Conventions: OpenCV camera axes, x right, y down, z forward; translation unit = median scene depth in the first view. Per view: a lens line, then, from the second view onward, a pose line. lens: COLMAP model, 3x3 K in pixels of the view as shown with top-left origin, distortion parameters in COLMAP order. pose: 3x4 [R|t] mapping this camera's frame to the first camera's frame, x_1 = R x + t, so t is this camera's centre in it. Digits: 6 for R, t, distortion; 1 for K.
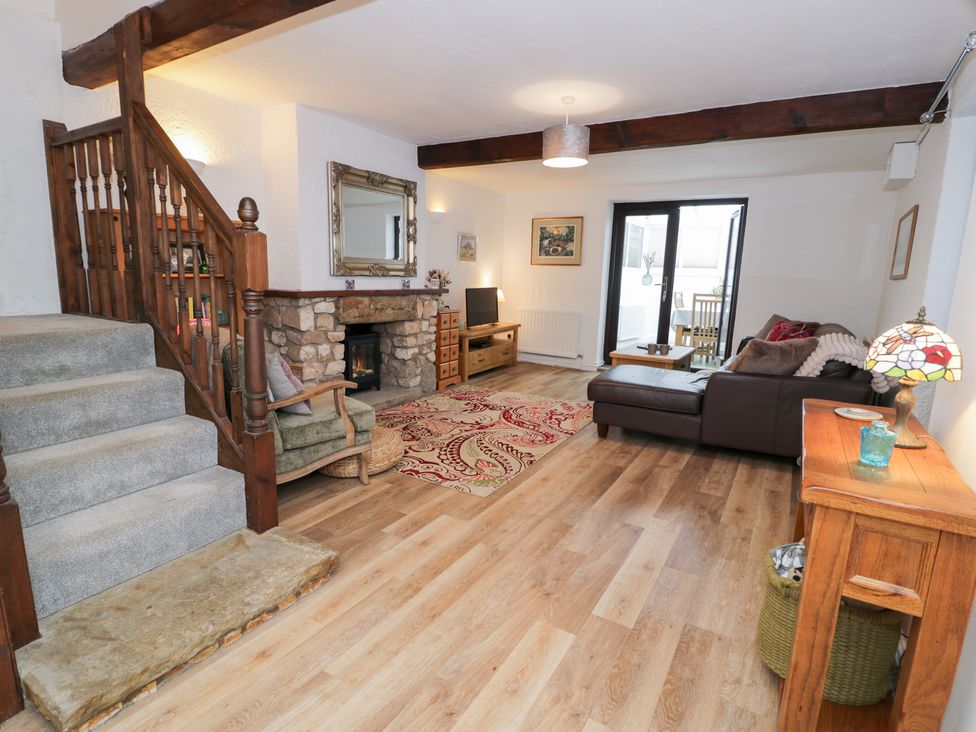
lens RADIAL K [[519.5, 0, 485.9], [0, 519.5, 365.4], [0, 0, 1]] dist [-0.000377, -0.014166]
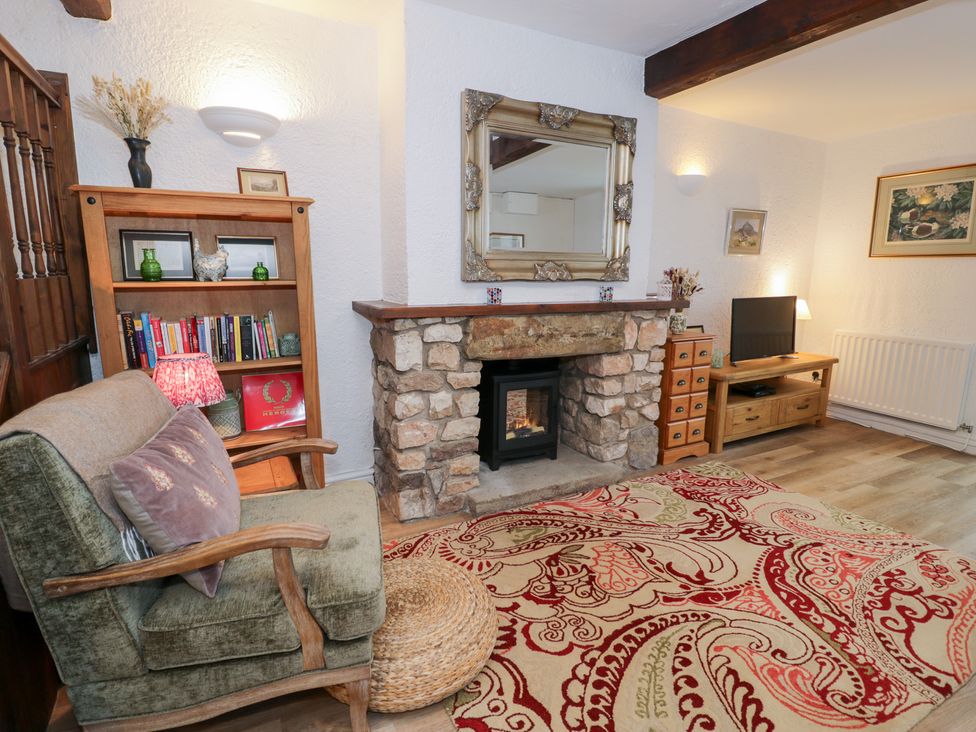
lens RADIAL K [[515.0, 0, 482.8], [0, 515.0, 365.7], [0, 0, 1]] dist [0.000920, -0.014214]
pose [[0.848642, 0.076861, -0.523353, 0.043110], [-0.077433, 0.996780, 0.020828, -0.074774], [0.523269, 0.022850, 0.851861, 0.422209]]
